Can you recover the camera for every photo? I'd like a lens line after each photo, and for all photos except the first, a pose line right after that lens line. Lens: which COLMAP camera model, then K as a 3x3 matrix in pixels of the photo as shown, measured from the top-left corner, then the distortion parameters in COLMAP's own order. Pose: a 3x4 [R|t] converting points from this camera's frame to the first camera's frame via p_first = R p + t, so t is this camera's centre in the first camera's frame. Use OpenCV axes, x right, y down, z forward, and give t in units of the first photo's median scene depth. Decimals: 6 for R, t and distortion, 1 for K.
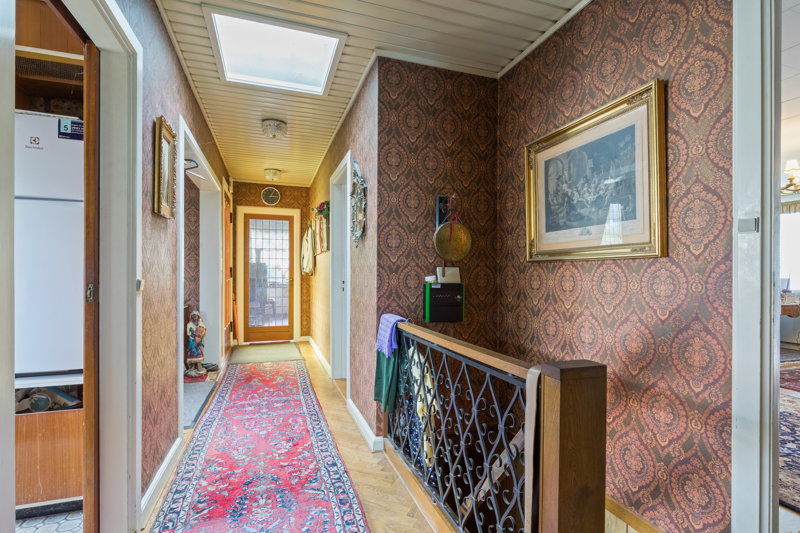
lens RADIAL K [[391.0, 0, 399.1], [0, 391.0, 272.0], [0, 0, 1]] dist [-0.000306, 0.000019]
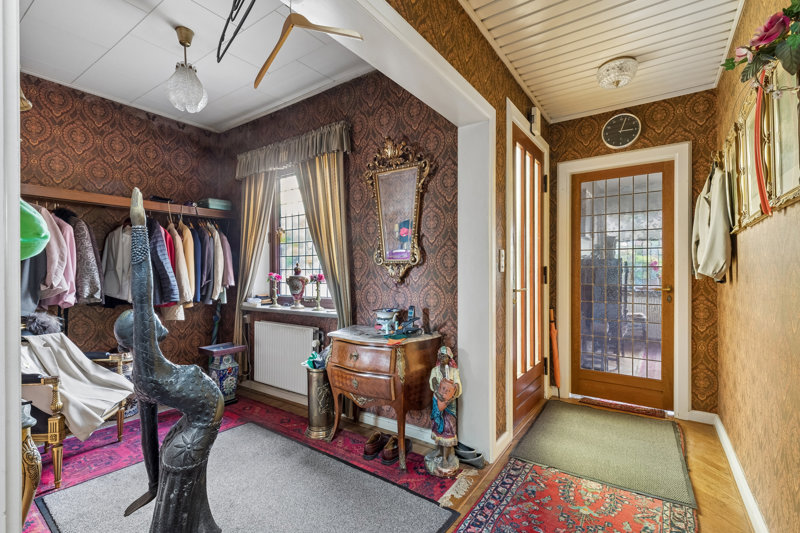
lens RADIAL K [[362.9, 0, 396.4], [0, 362.9, 274.4], [0, 0, 1]] dist [0.002721, 0.000381]
pose [[0.587711, 0.000728, -0.809071, -0.111368], [0.003535, 0.999988, 0.003468, -0.001851], [0.809063, -0.004899, 0.587701, 0.477483]]
